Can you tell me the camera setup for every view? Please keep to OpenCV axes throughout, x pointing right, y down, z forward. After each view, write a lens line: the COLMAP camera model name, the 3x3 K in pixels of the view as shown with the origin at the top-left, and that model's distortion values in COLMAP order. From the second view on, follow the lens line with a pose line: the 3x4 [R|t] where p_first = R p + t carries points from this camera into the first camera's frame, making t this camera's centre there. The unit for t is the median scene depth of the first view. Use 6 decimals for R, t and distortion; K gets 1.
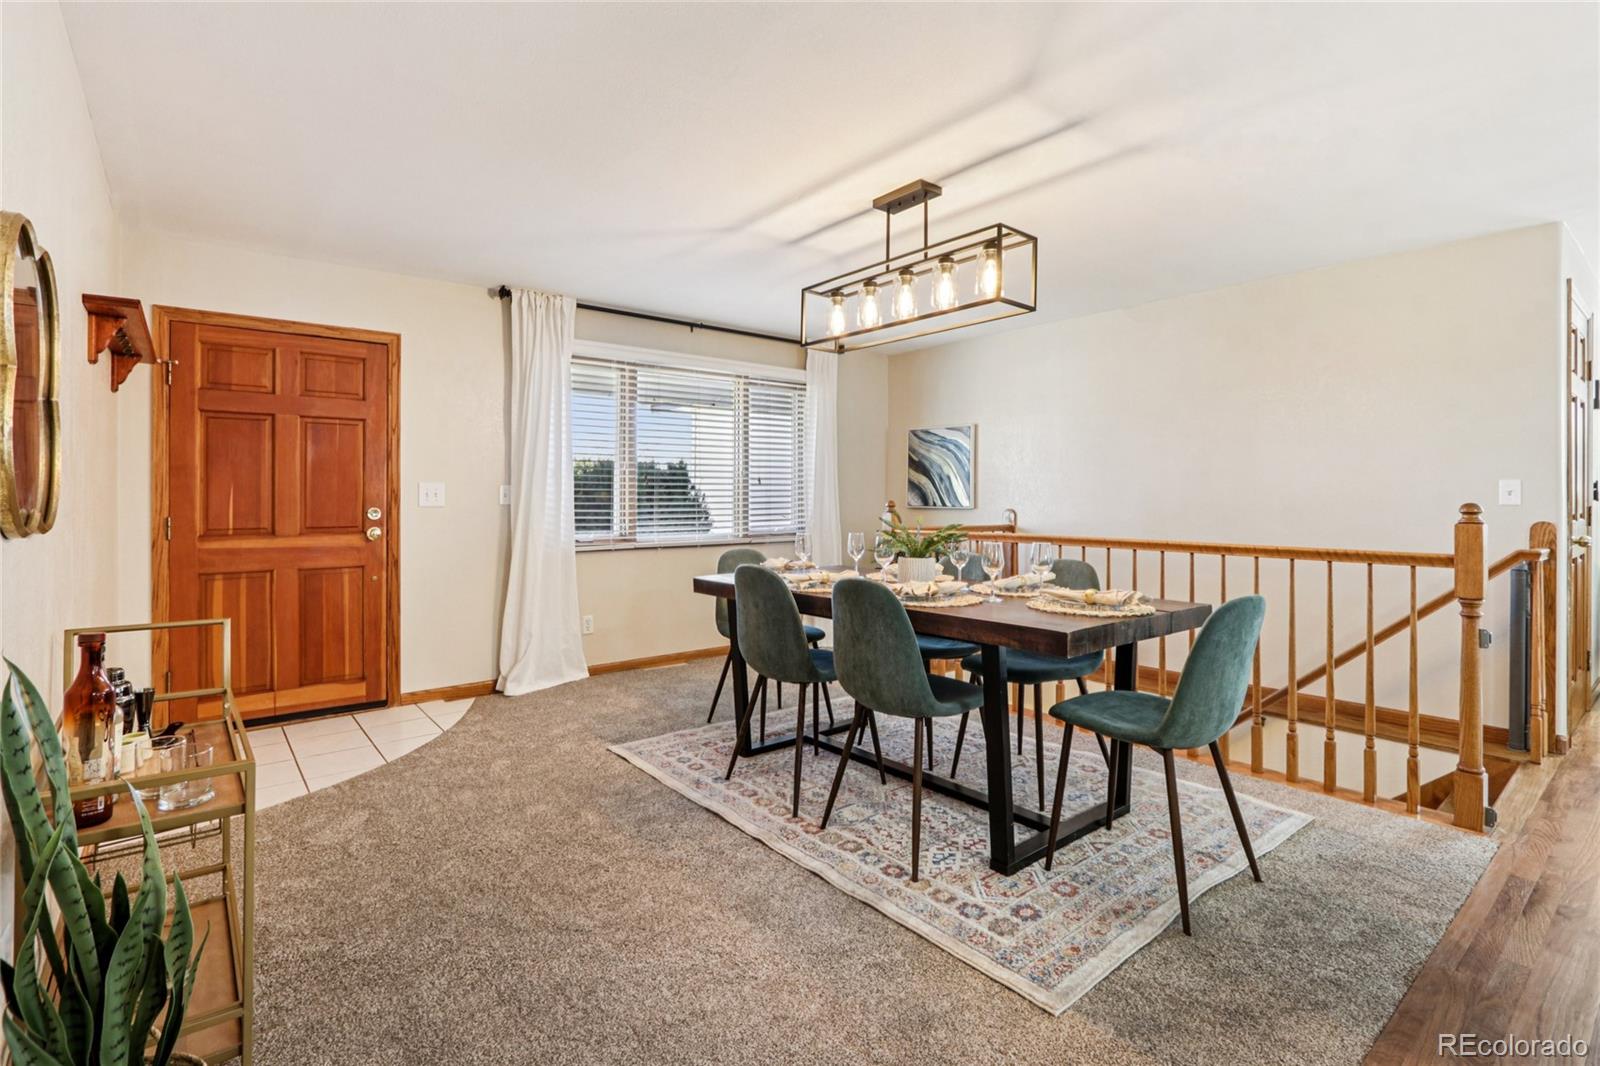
lens RADIAL K [[752.0, 0, 782.1], [0, 752.0, 502.7], [0, 0, 1]] dist [-0.011621, 0.003208]
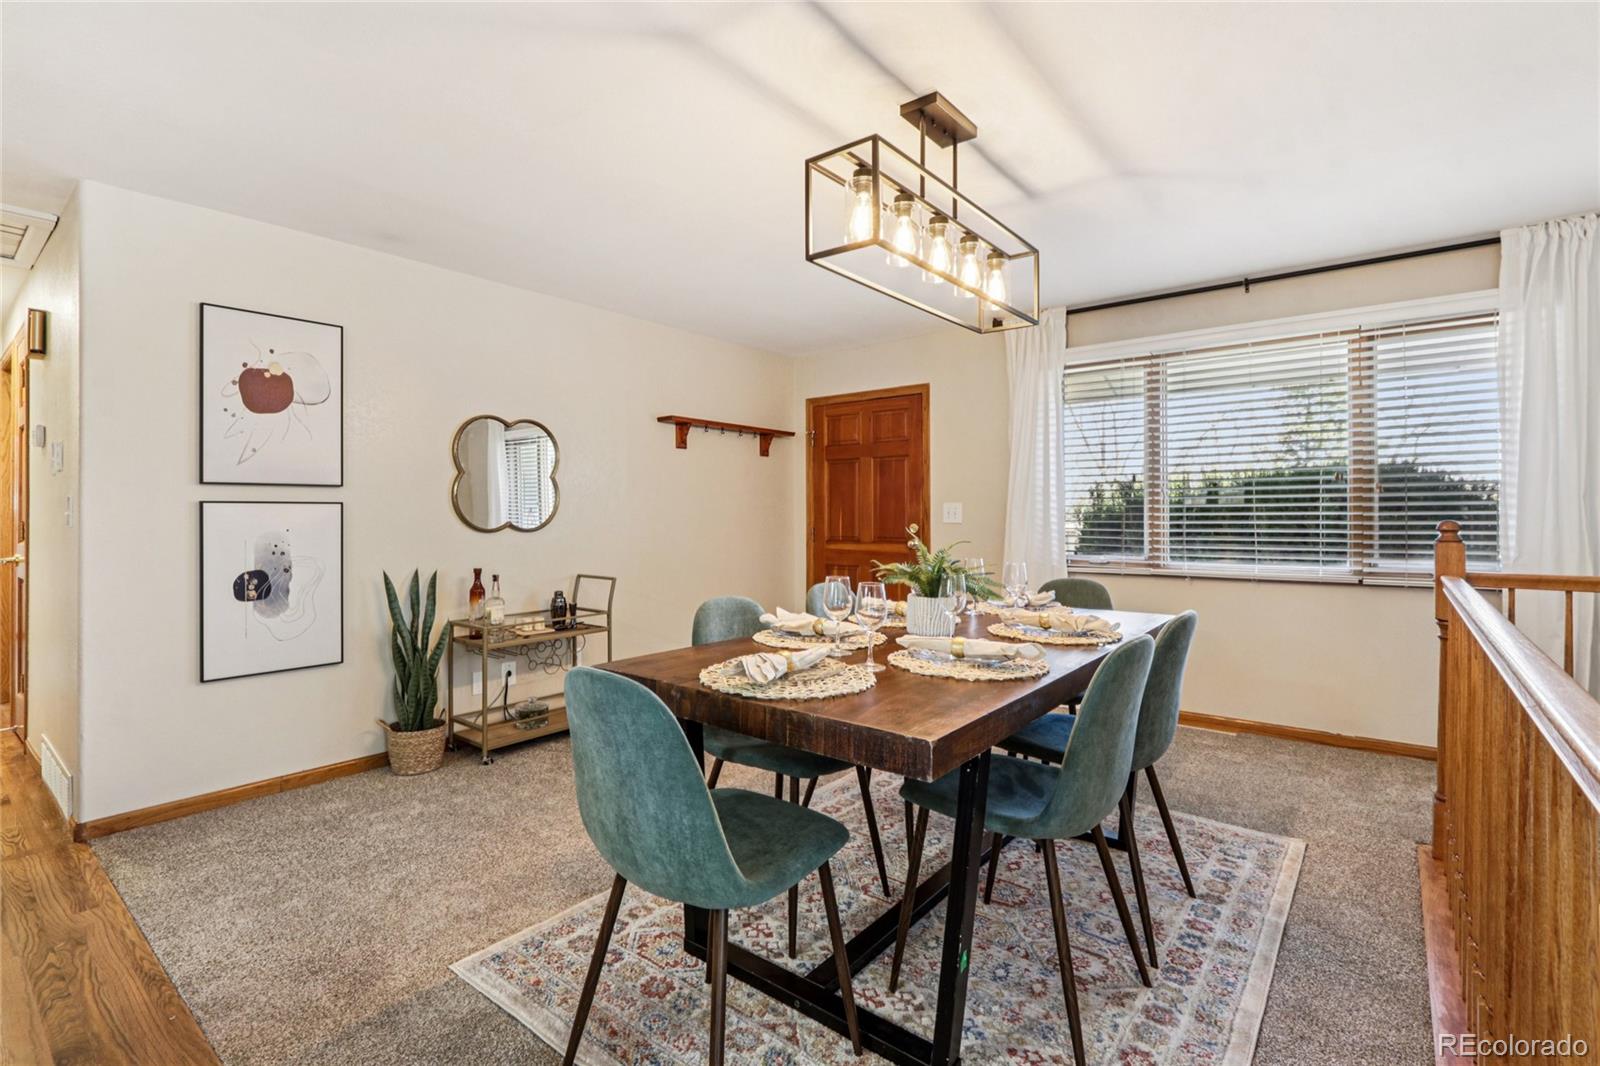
lens RADIAL K [[752.0, 0, 792.6], [0, 752.0, 520.8], [0, 0, 1]] dist [-0.011621, 0.003208]
pose [[0.209193, 0.005792, -0.977857, 0.671398], [-0.003644, 0.999980, 0.005143, -0.004552], [0.977868, 0.002487, 0.209210, 0.534141]]
